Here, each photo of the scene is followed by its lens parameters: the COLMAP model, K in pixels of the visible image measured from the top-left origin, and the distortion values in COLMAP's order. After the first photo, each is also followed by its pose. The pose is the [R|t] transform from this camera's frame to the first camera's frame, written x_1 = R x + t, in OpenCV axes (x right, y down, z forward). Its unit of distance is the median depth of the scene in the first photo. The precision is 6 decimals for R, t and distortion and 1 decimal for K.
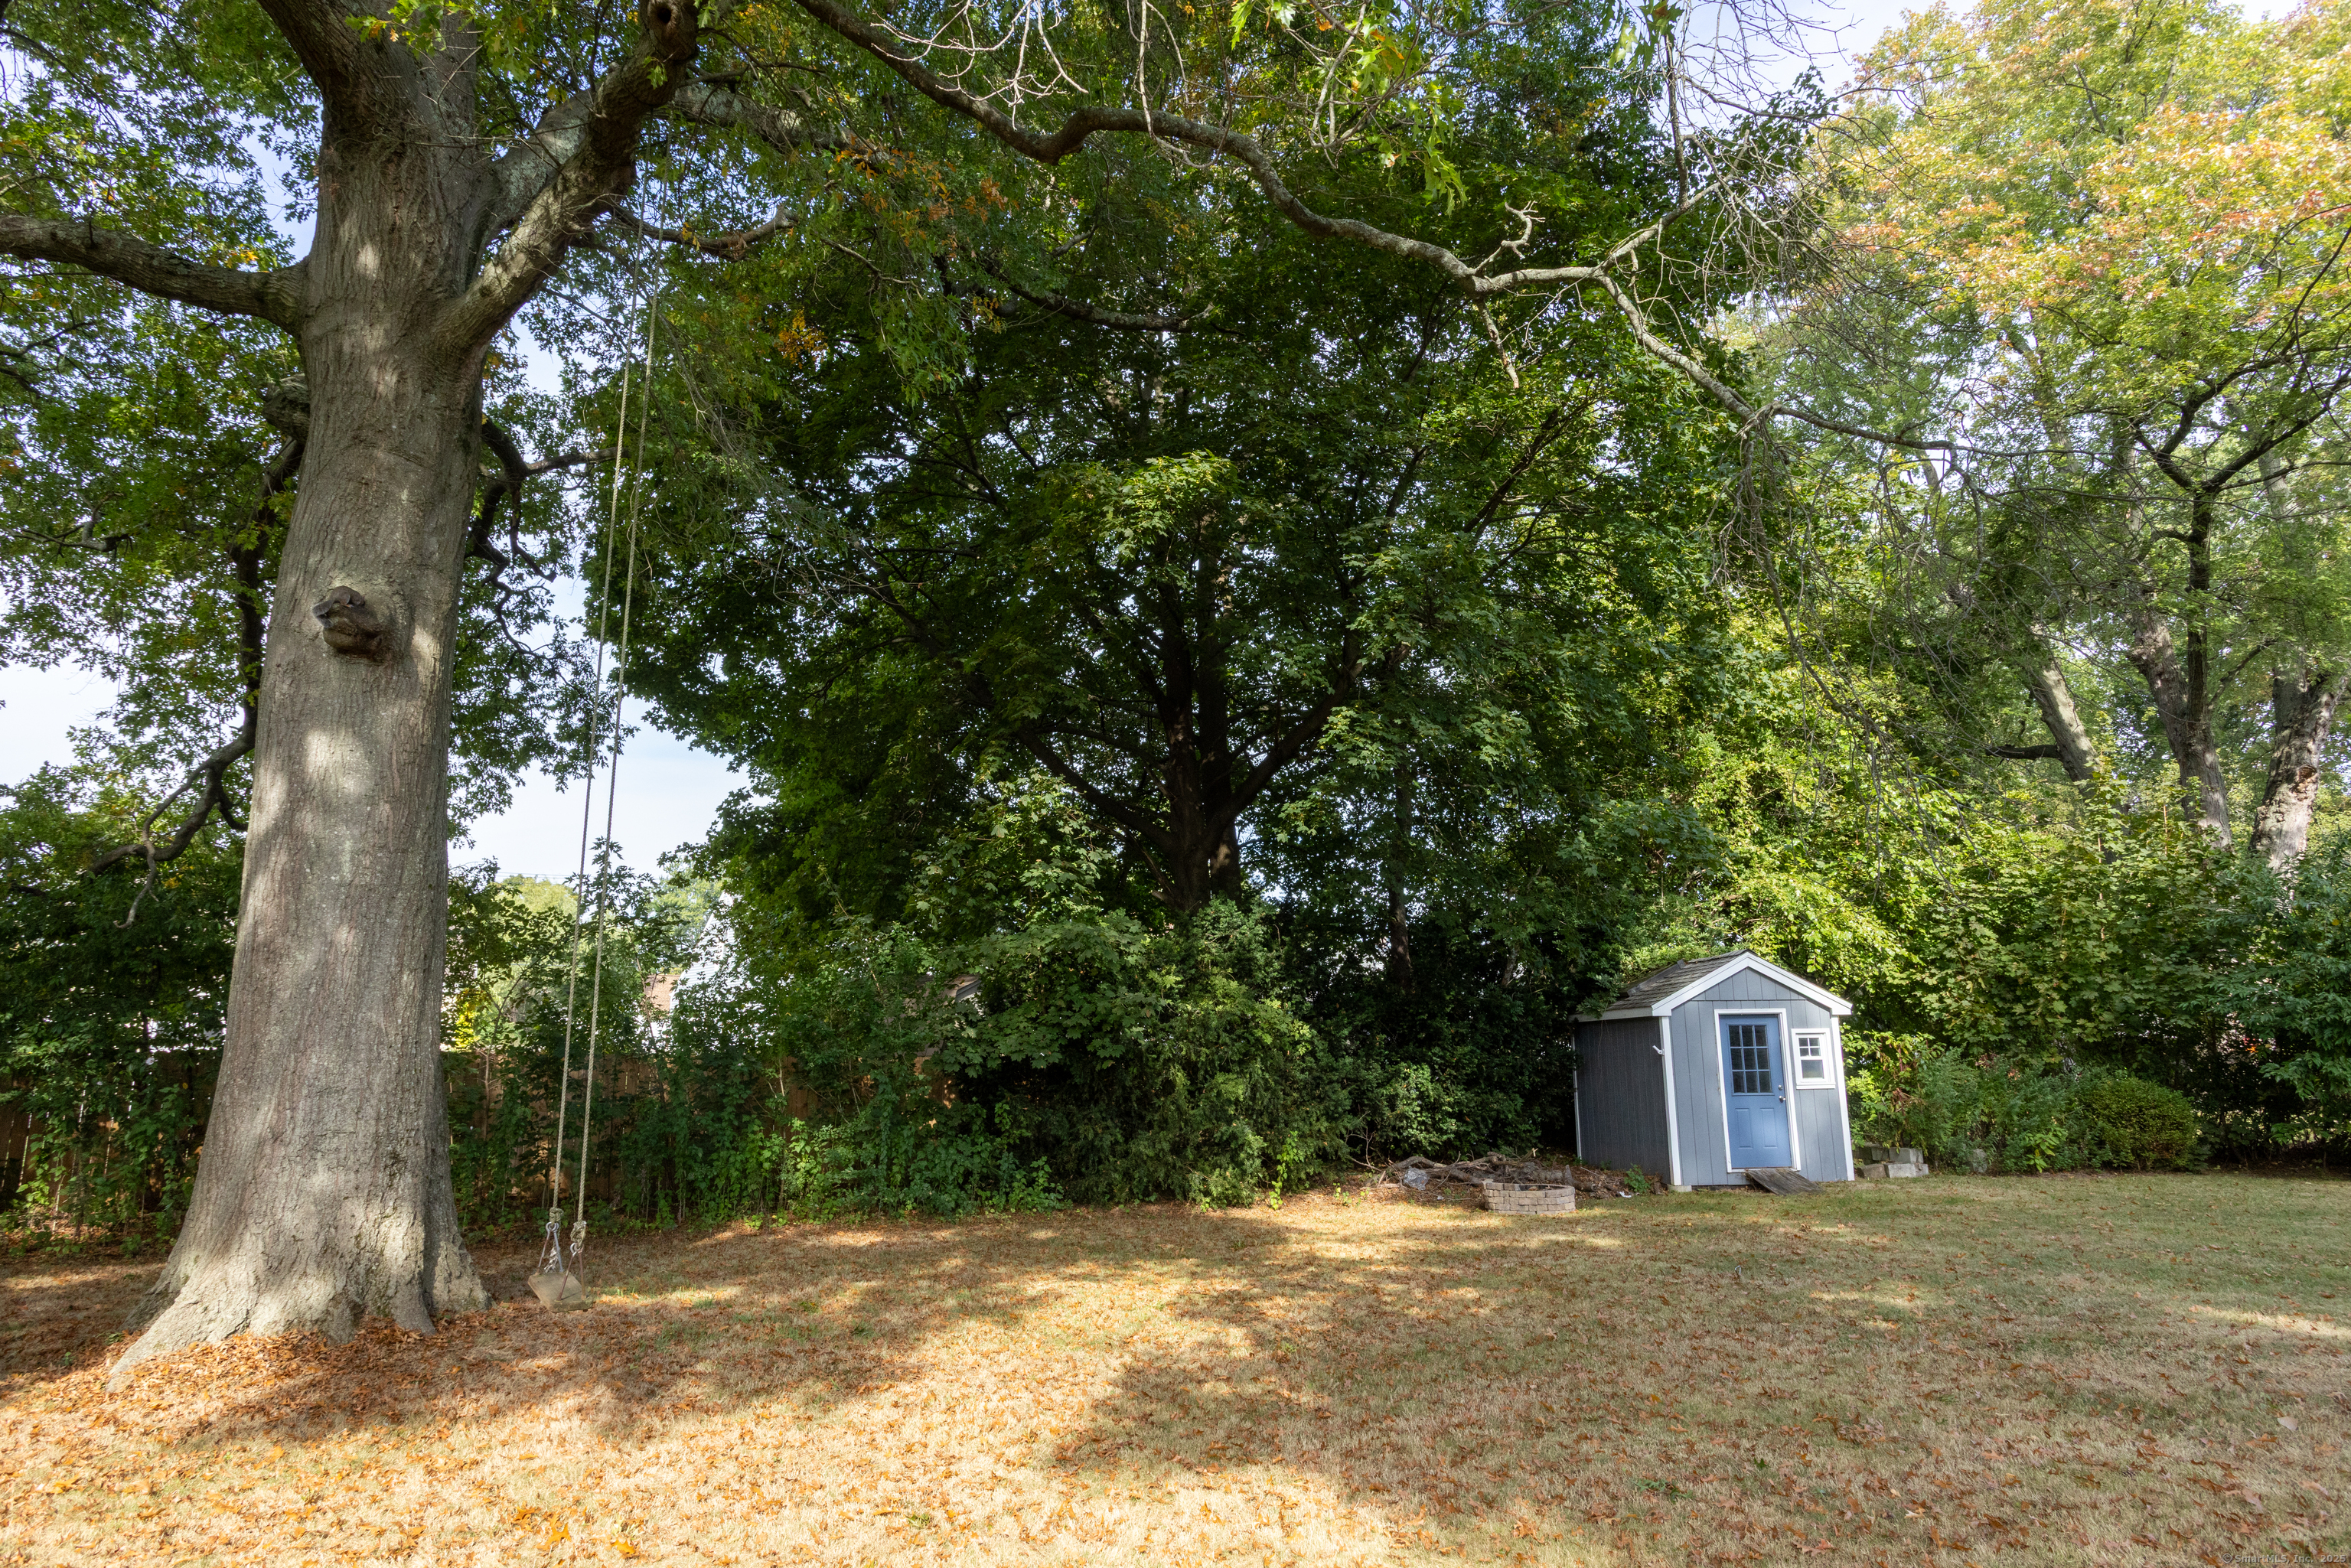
lens RADIAL K [[1304.6, 0, 1175.5], [0, 1304.6, 784.0], [0, 0, 1]] dist [-0.041624, 0.032358]
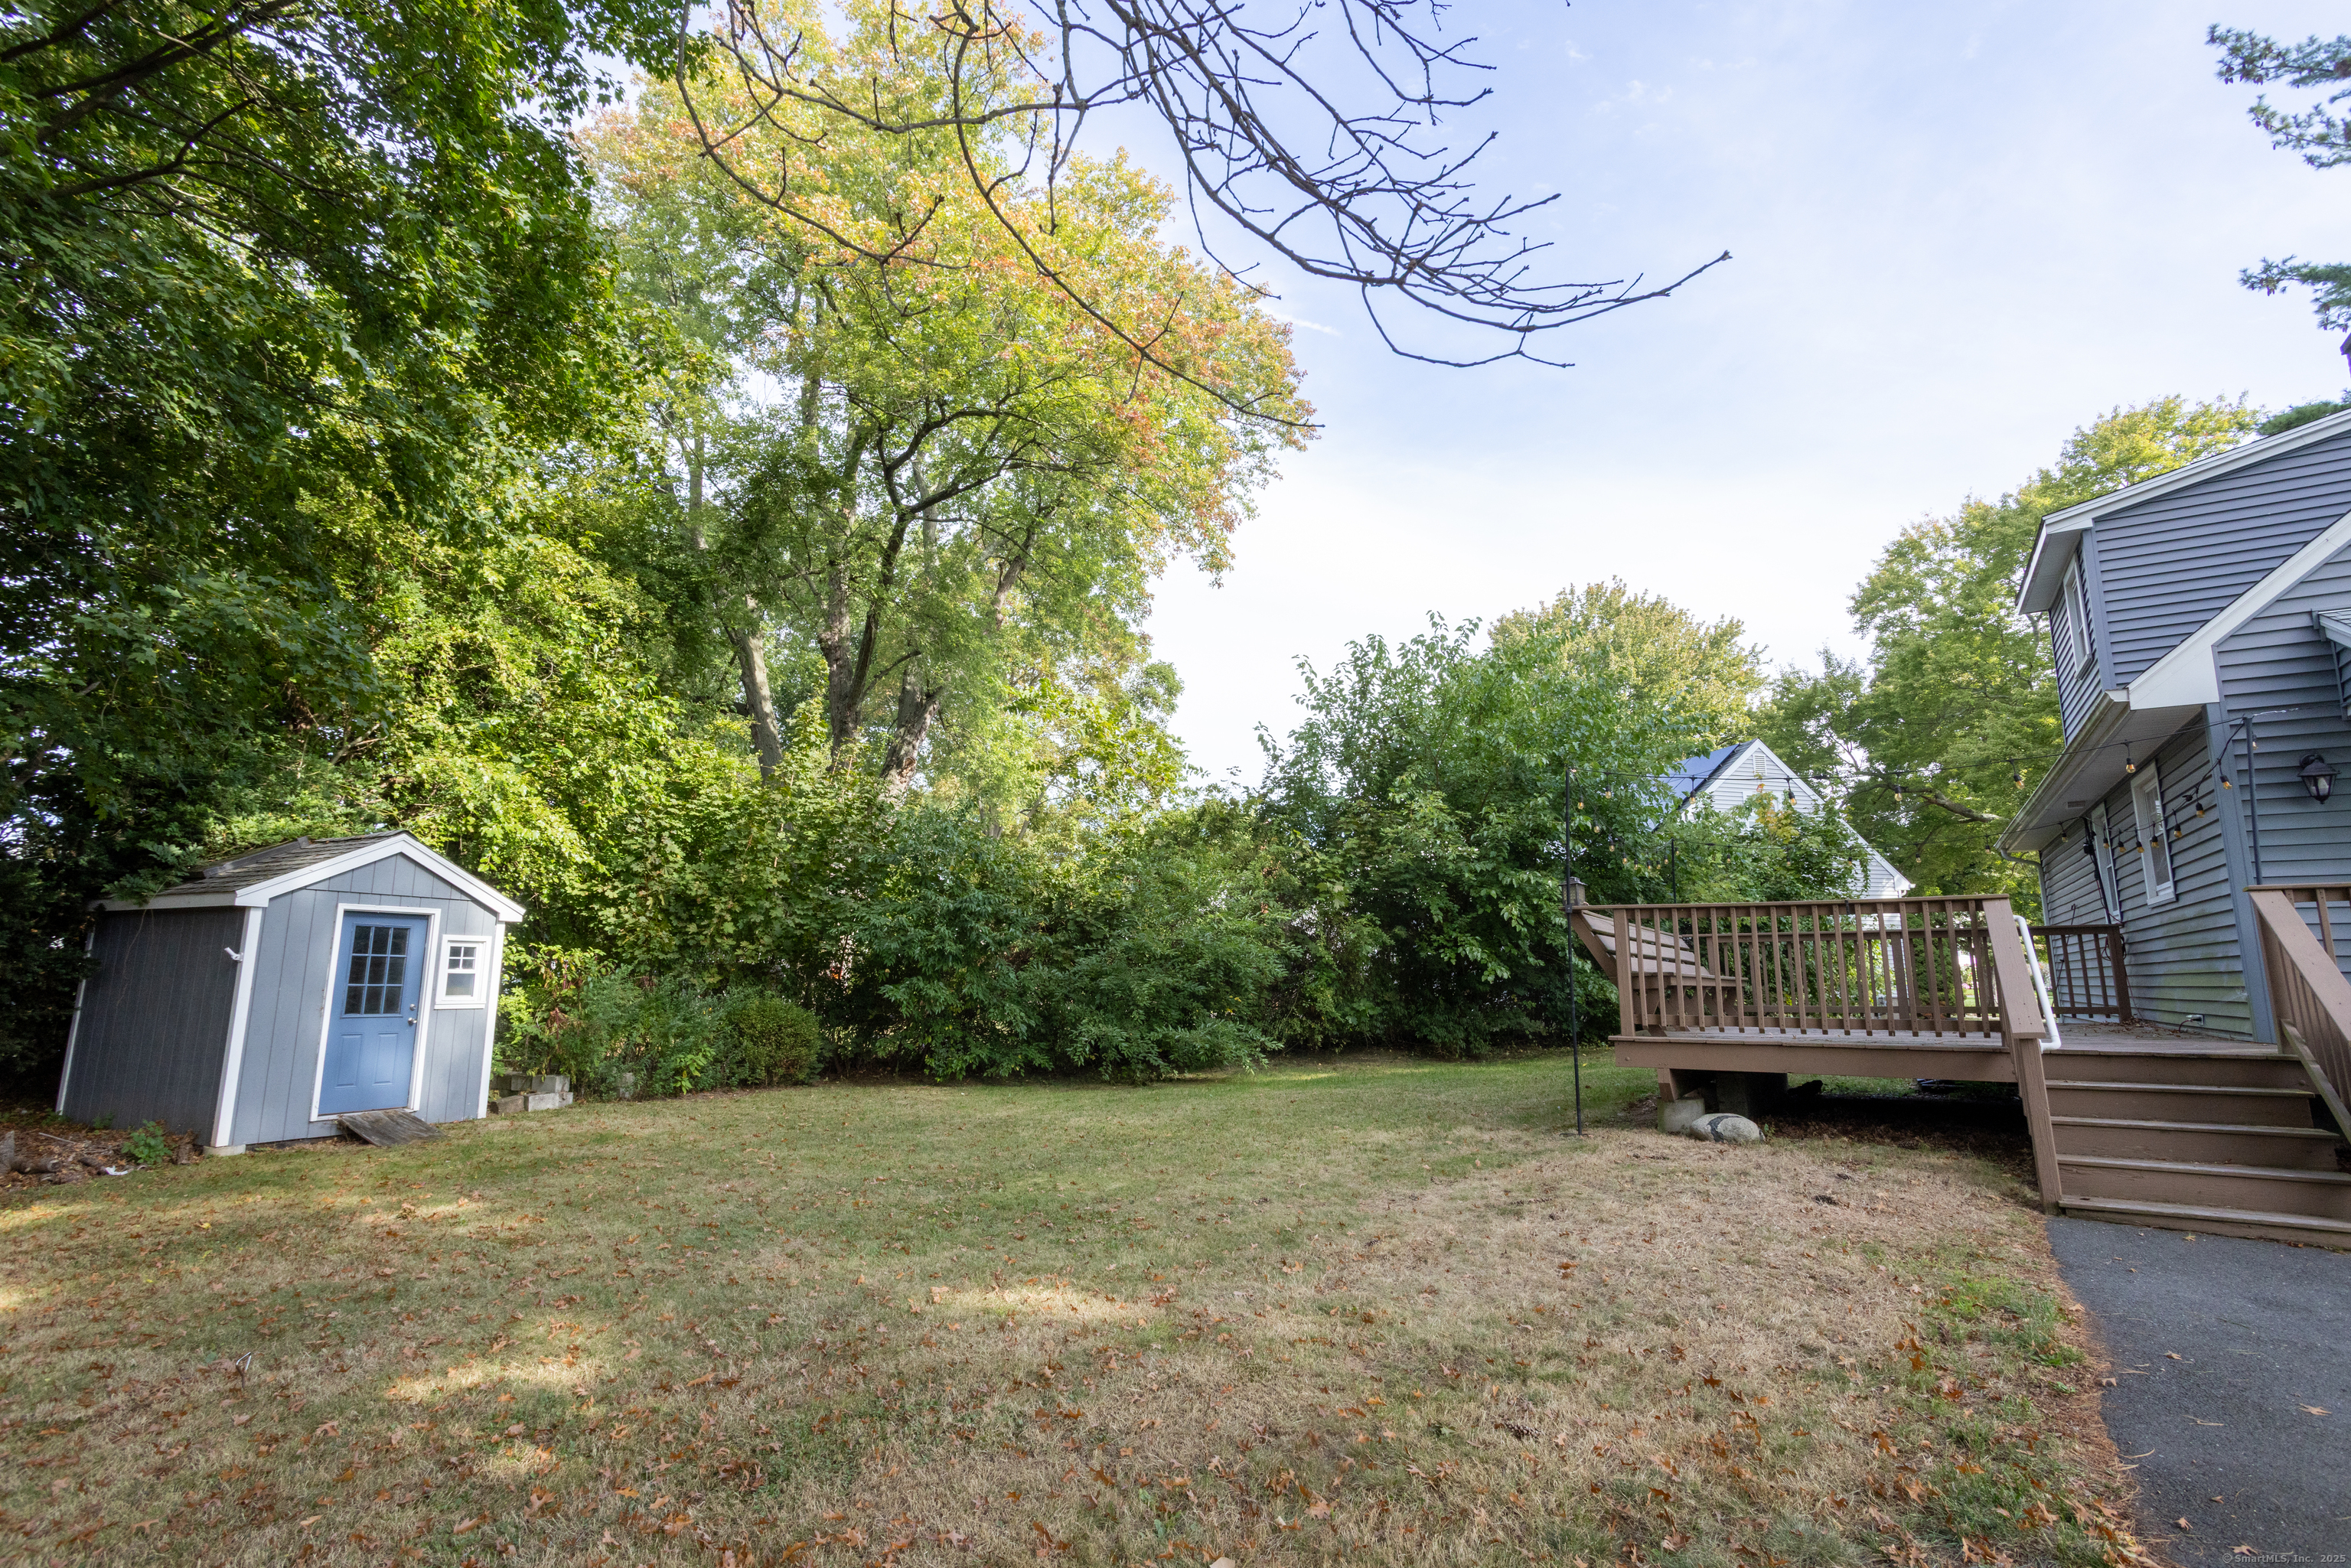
lens RADIAL K [[1128.1, 0, 1167.9], [0, 1128.1, 790.3], [0, 0, 1]] dist [-0.054937, 0.034622]
pose [[0.526059, 0.153756, 0.836433, 0.116319], [-0.186710, 0.980406, -0.062794, 0.057125], [-0.829699, -0.123137, 0.544460, 0.247847]]
